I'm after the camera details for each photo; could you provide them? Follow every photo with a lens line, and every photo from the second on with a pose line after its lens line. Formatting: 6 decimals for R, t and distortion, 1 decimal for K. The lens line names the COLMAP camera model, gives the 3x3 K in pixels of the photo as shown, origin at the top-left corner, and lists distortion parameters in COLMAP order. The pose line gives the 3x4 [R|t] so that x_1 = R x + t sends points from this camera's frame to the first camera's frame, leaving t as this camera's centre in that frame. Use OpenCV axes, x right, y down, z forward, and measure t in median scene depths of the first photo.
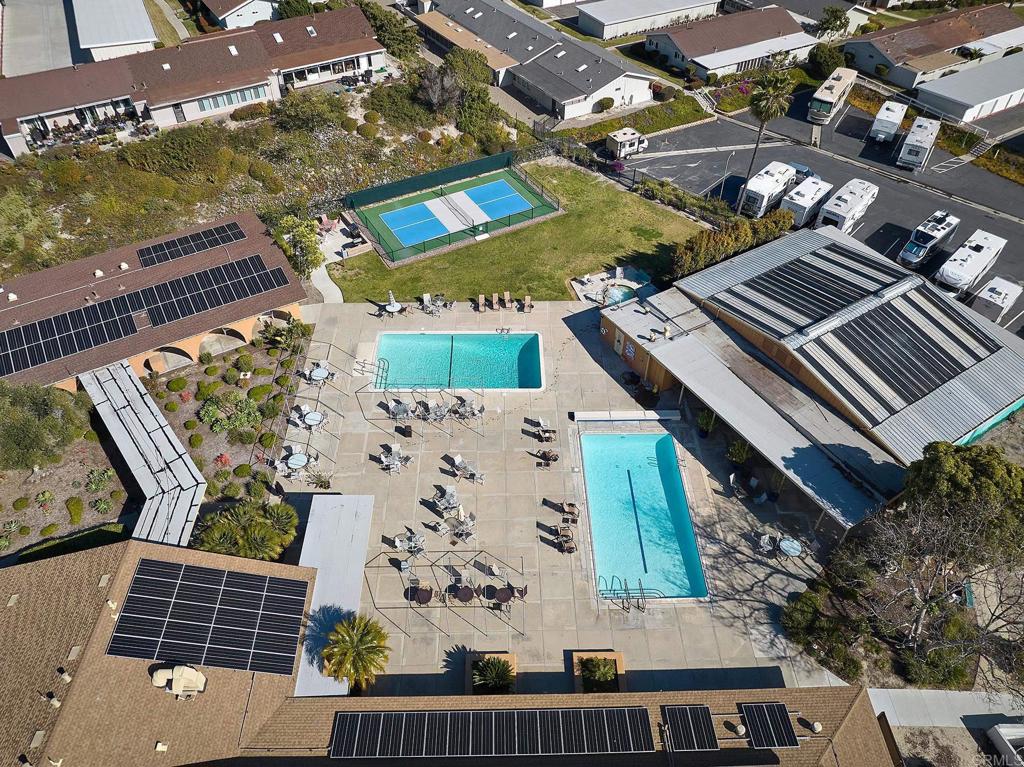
lens RADIAL K [[721.4, 0, 512.0], [0, 721.4, 383.5], [0, 0, 1]] dist [-0.047615, 0.016669]
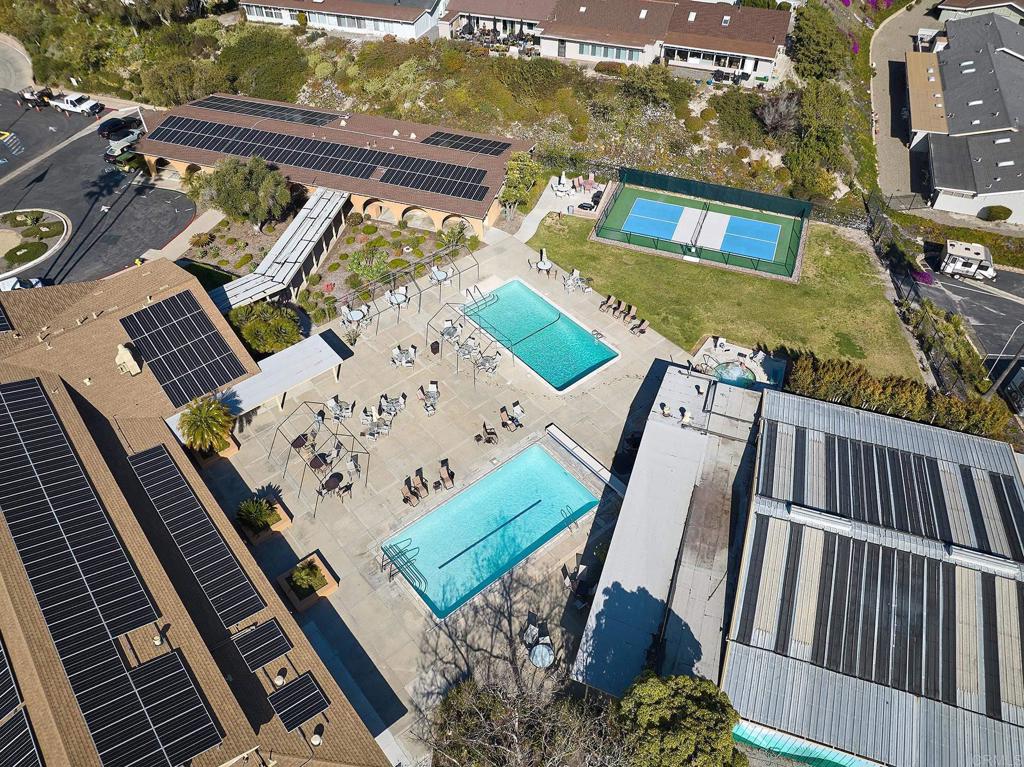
lens RADIAL K [[721.4, 0, 512.0], [0, 721.4, 383.5], [0, 0, 1]] dist [-0.047615, 0.016669]
pose [[0.627263, 0.547141, -0.554236, 0.478842], [-0.541550, 0.817862, 0.194488, -0.141131], [0.559701, 0.178151, 0.809319, 0.144758]]
